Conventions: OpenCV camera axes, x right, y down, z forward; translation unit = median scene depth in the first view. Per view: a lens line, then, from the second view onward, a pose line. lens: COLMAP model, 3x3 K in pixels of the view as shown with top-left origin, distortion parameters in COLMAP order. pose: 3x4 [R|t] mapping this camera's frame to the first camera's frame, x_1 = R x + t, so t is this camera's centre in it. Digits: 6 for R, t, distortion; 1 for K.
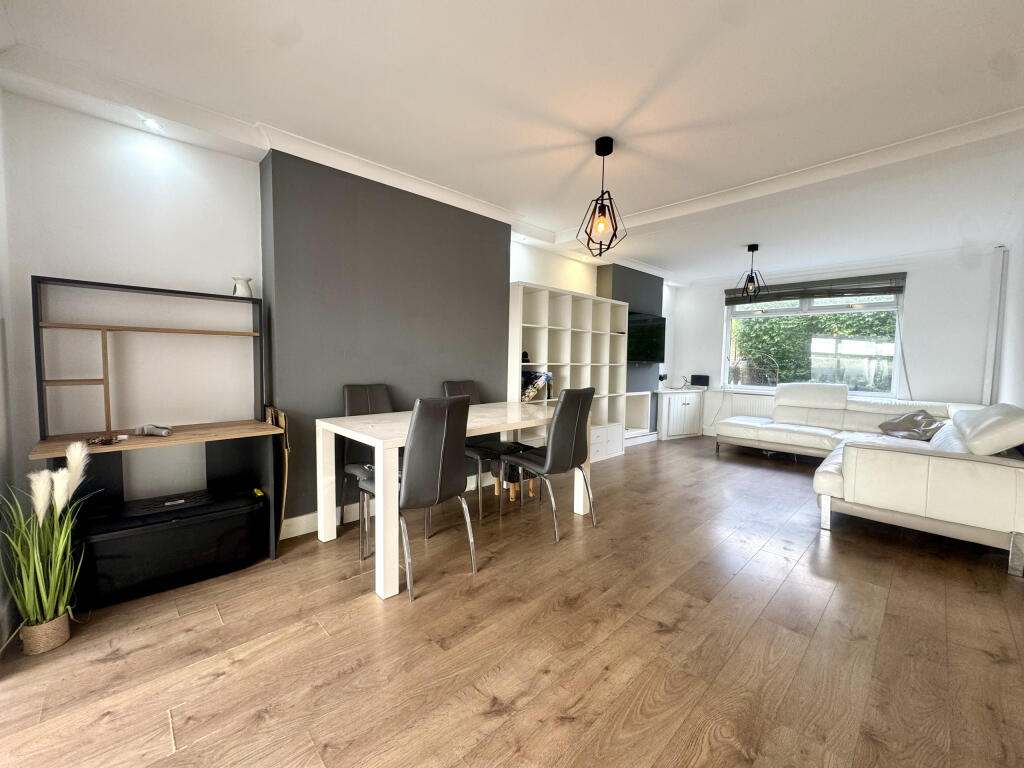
lens RADIAL K [[406.4, 0, 509.8], [0, 406.4, 385.2], [0, 0, 1]] dist [-0.004013, -0.000289]
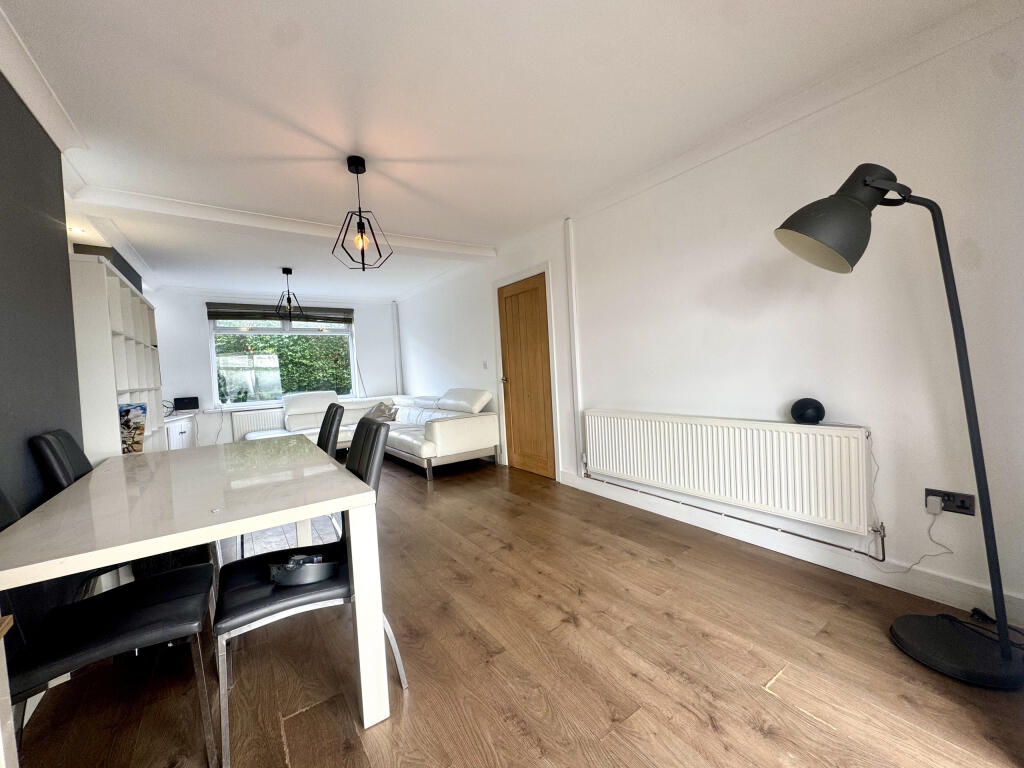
lens RADIAL K [[406.4, 0, 513.7], [0, 406.4, 384.0], [0, 0, 1]] dist [-0.004013, -0.000289]
pose [[0.152956, -0.065877, 0.986035, -0.872035], [0.114627, 0.992224, 0.048509, -0.048705], [-0.981563, 0.105607, 0.159317, 0.576082]]
